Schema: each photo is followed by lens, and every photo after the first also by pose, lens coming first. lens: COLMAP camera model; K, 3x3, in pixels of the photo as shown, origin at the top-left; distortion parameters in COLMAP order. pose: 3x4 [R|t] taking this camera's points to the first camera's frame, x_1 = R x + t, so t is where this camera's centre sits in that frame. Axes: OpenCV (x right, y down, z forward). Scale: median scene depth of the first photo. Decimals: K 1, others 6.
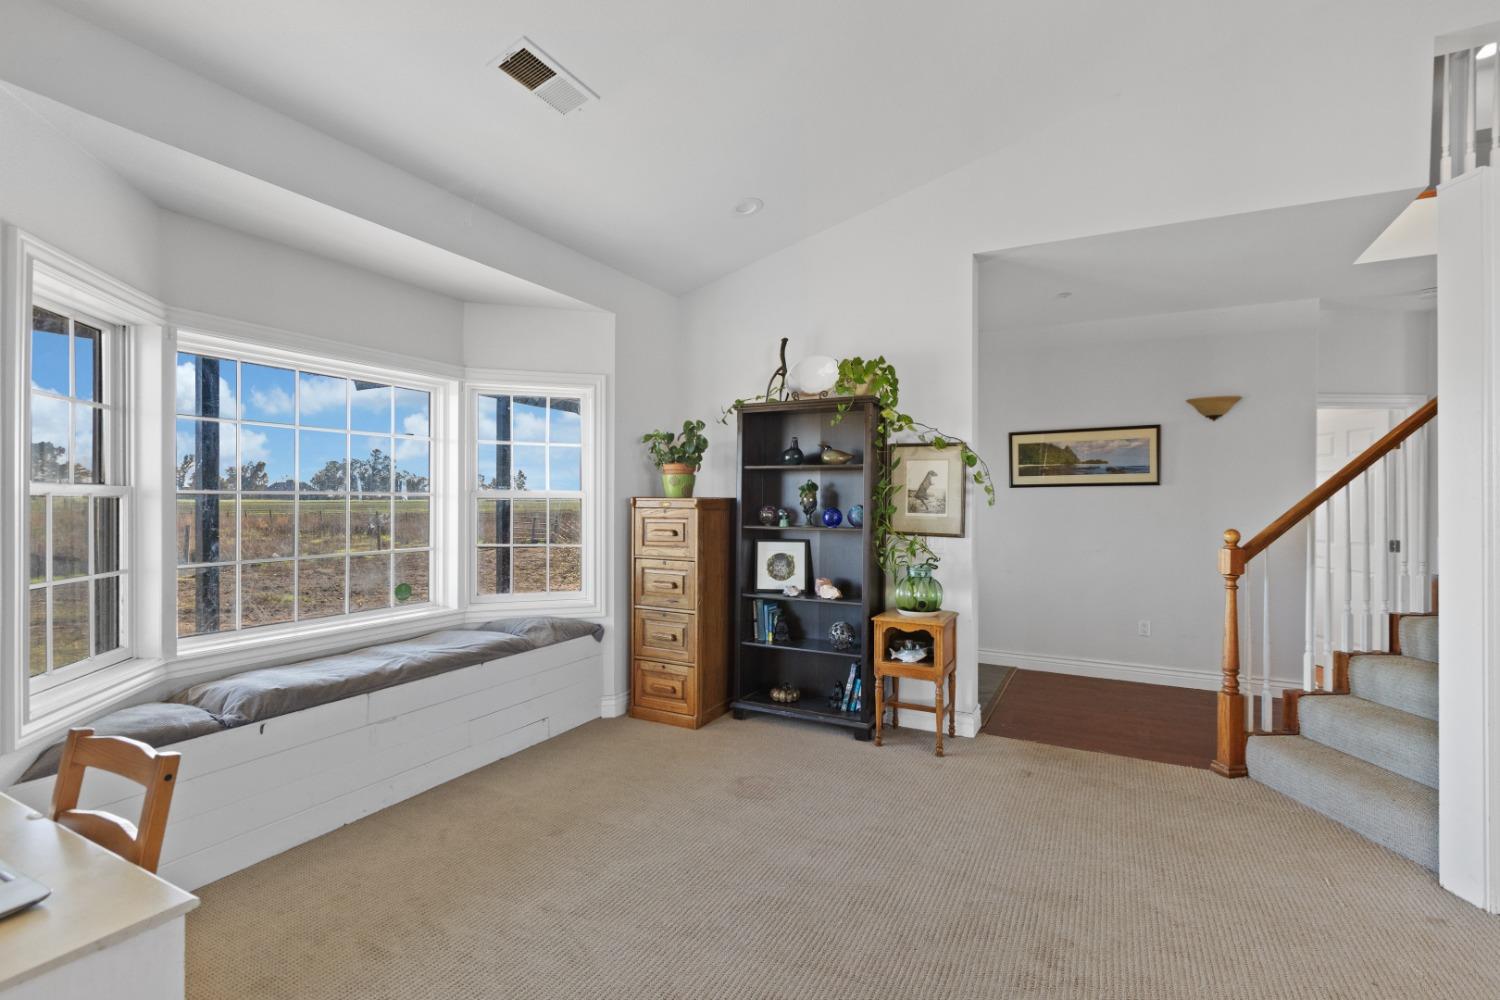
lens RADIAL K [[685.6, 0, 748.2], [0, 685.6, 503.1], [0, 0, 1]] dist [-0.002183, 0.000145]
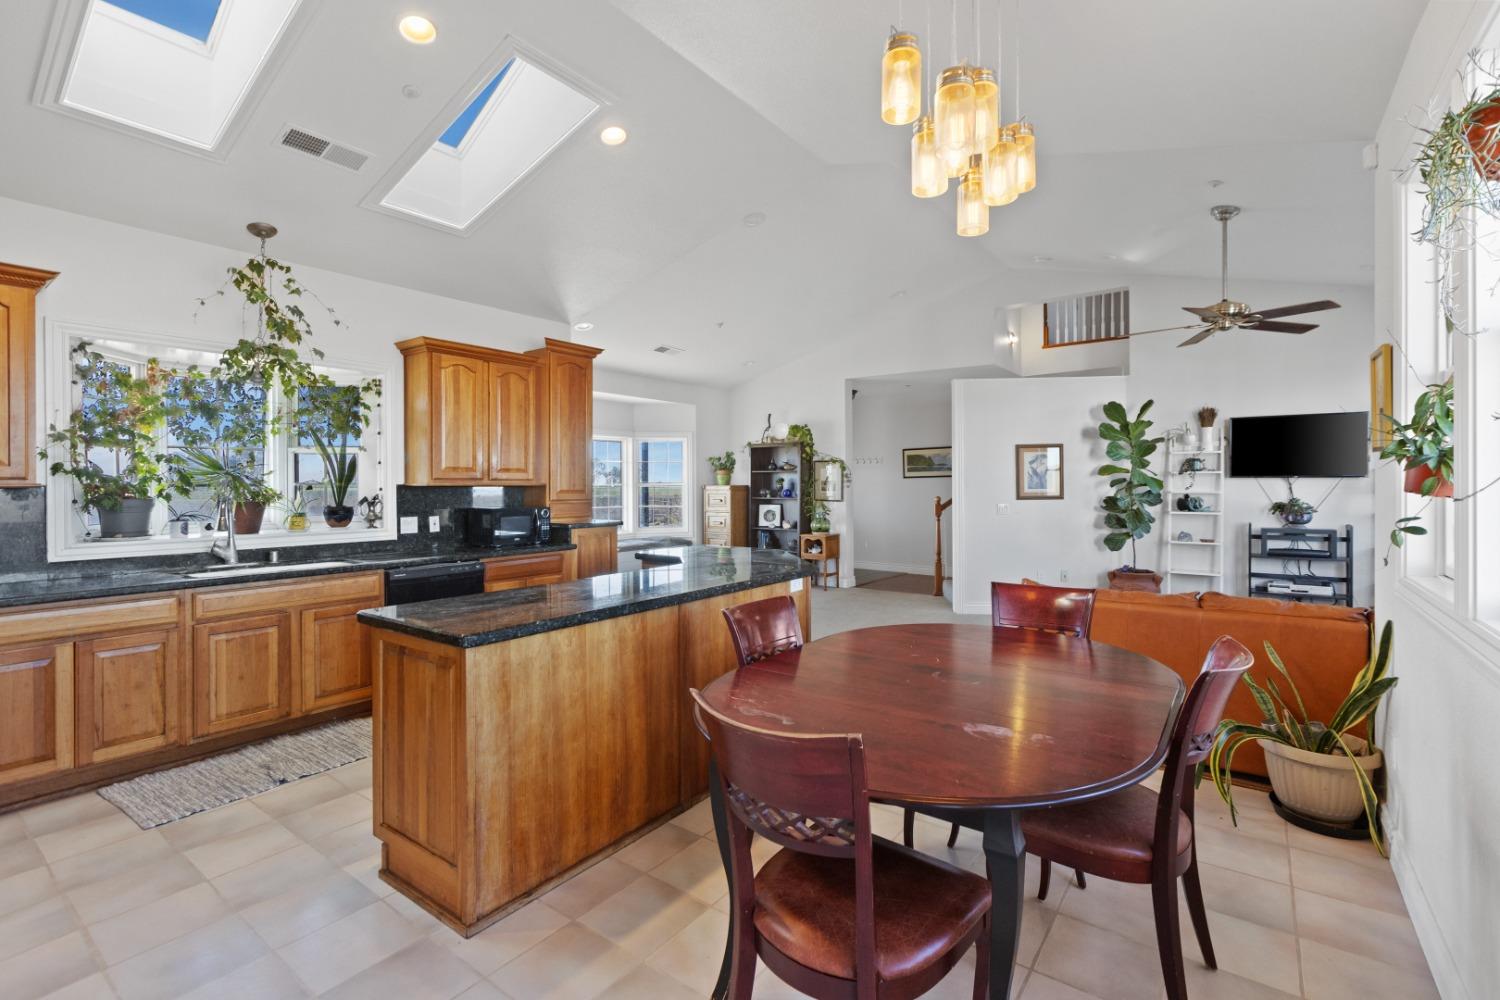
lens RADIAL K [[685.6, 0, 749.0], [0, 685.6, 491.4], [0, 0, 1]] dist [-0.002183, 0.000145]
pose [[0.989726, -0.006966, -0.142808, 0.307915], [0.007974, 0.999947, 0.006485, -0.001802], [0.142755, -0.007557, 0.989729, -1.246366]]
